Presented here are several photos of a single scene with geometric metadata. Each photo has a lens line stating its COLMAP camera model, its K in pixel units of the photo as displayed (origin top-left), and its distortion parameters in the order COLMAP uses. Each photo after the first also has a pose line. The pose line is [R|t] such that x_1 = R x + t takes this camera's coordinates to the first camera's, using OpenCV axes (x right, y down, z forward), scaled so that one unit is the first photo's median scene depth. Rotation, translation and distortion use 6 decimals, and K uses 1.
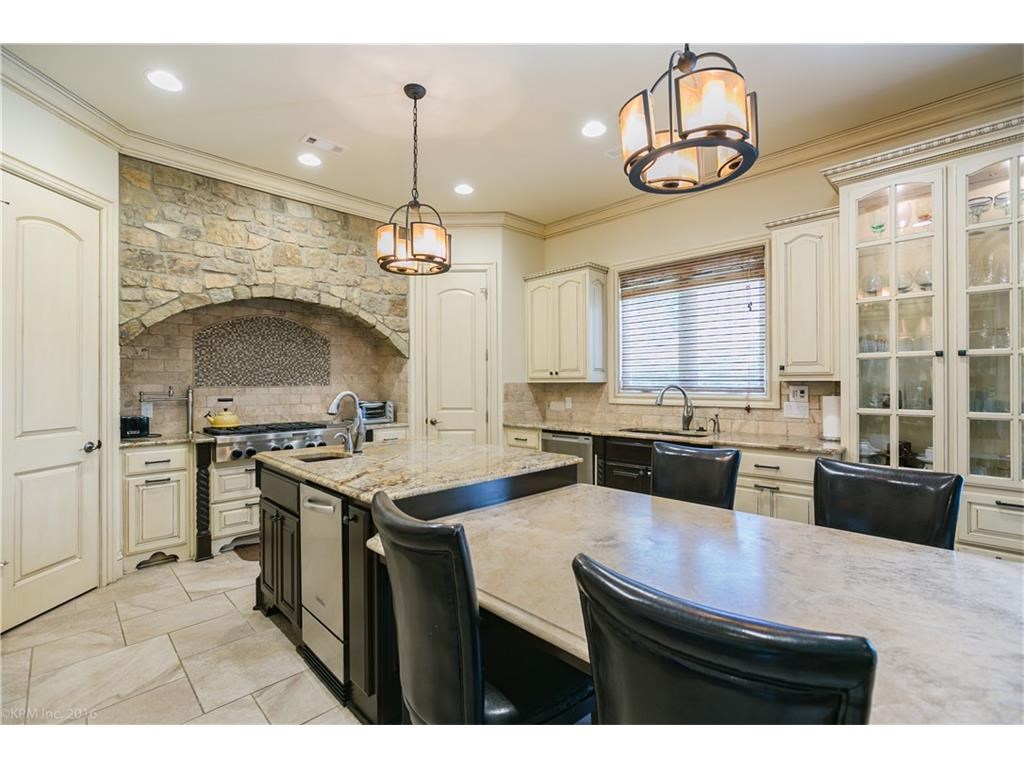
lens RADIAL K [[462.5, 0, 514.2], [0, 462.5, 385.0], [0, 0, 1]] dist [-0.022616, 0.002703]
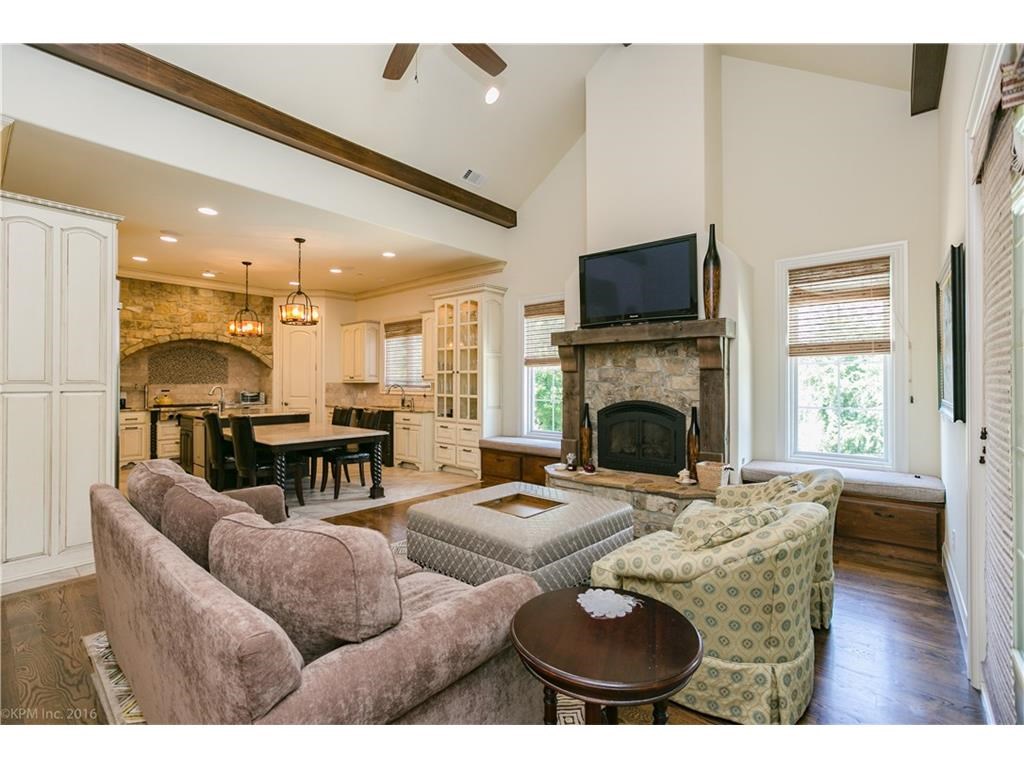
lens RADIAL K [[462.5, 0, 510.4], [0, 462.5, 382.8], [0, 0, 1]] dist [-0.022616, 0.002703]
pose [[0.996945, 0.004202, 0.077989, 0.678447], [-0.003869, 0.999983, -0.004421, 0.001243], [-0.078006, 0.004106, 0.996944, -1.048815]]
